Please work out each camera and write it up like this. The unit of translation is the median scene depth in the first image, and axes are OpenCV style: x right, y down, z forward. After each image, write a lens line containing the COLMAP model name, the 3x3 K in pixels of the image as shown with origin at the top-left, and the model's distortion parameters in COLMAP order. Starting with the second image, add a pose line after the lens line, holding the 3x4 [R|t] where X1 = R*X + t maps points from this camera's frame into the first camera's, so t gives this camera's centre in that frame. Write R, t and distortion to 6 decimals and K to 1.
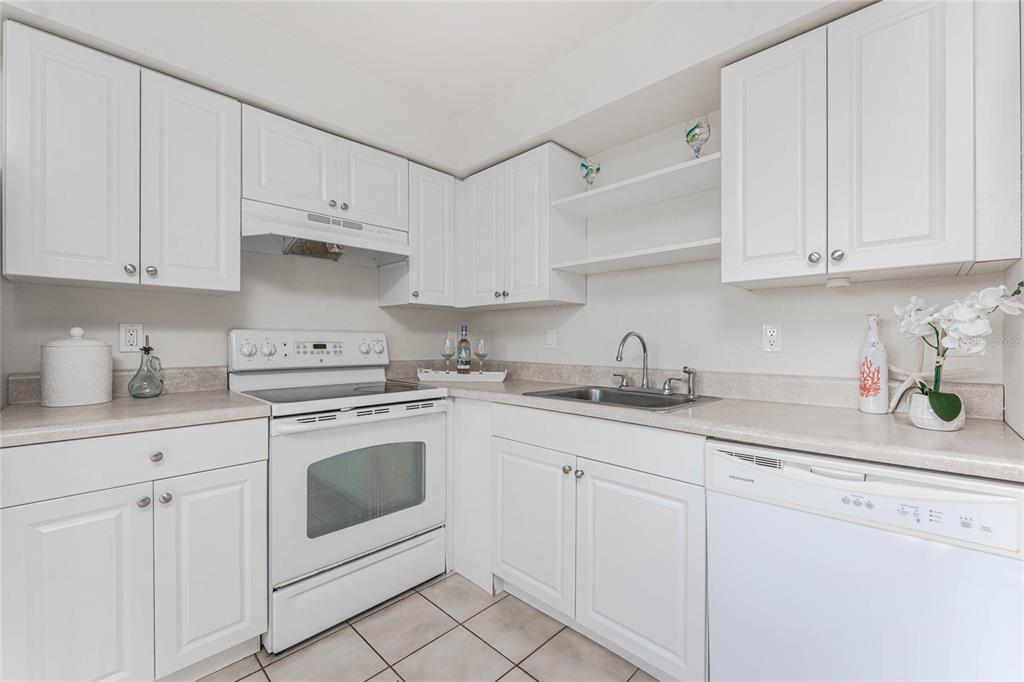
lens RADIAL K [[419.1, 0, 512.0], [0, 419.1, 341.0], [0, 0, 1]] dist [-0.000710, -0.000234]
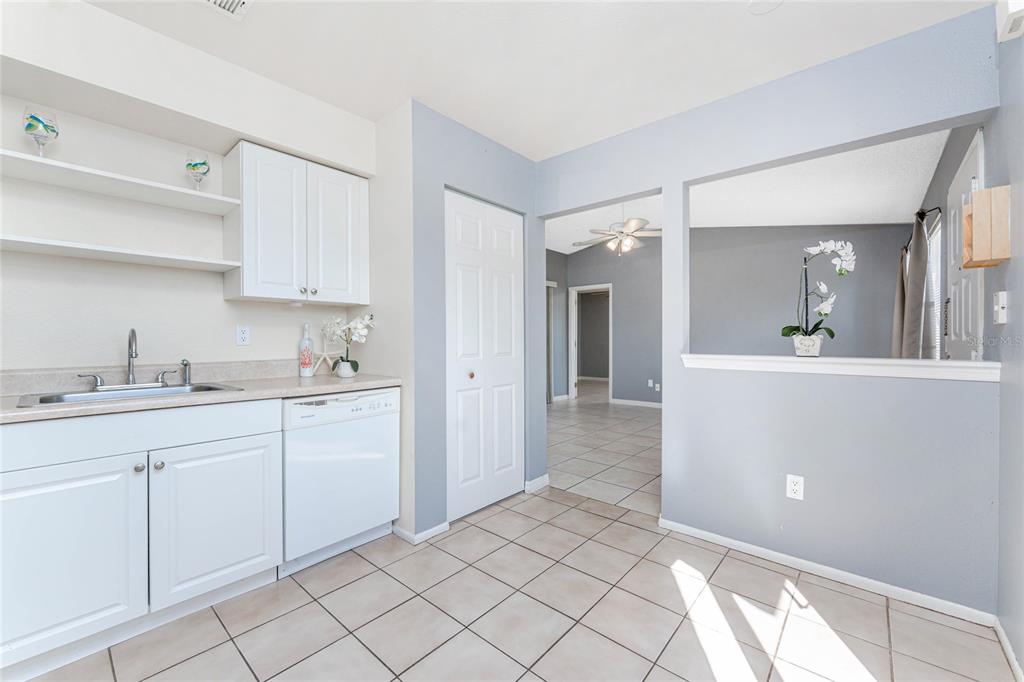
lens RADIAL K [[410.3, 0, 508.0], [0, 410.3, 345.1], [0, 0, 1]] dist [-0.000344, -0.000155]
pose [[-0.048528, -0.014845, 0.998712, -0.699200], [0.002339, 0.999885, 0.014976, 0.006001], [-0.998819, 0.003063, -0.048487, 0.149971]]
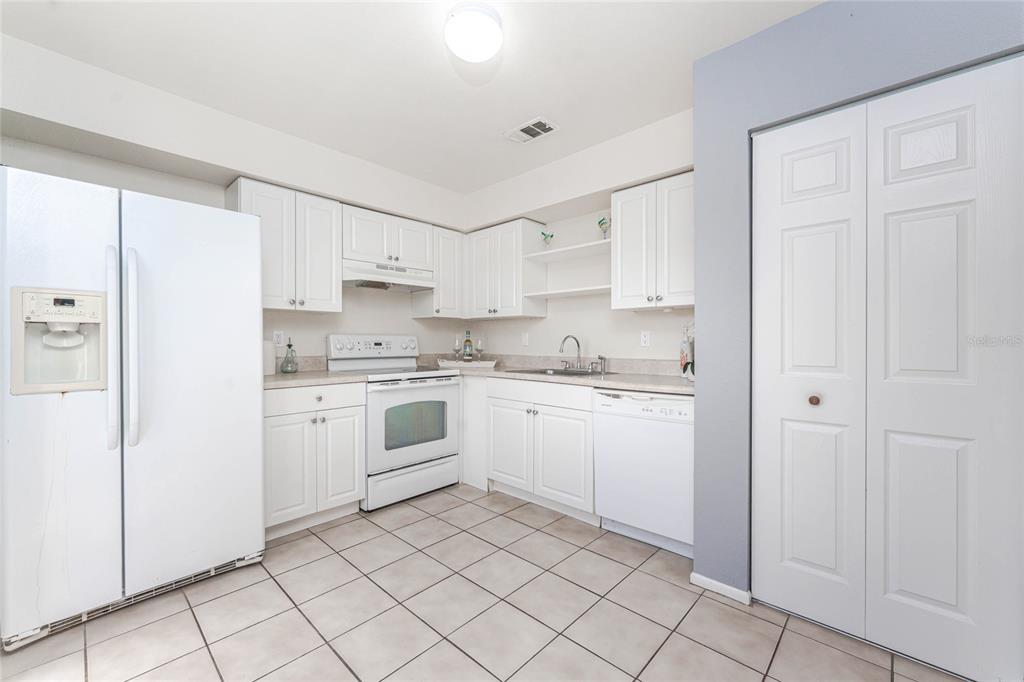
lens RADIAL K [[410.3, 0, 508.0], [0, 410.3, 345.1], [0, 0, 1]] dist [-0.000344, -0.000155]
pose [[0.999907, -0.000650, 0.013635, 0.013145], [0.000553, 0.999974, 0.007154, 0.005923], [-0.013639, -0.007145, 0.999881, -0.628026]]
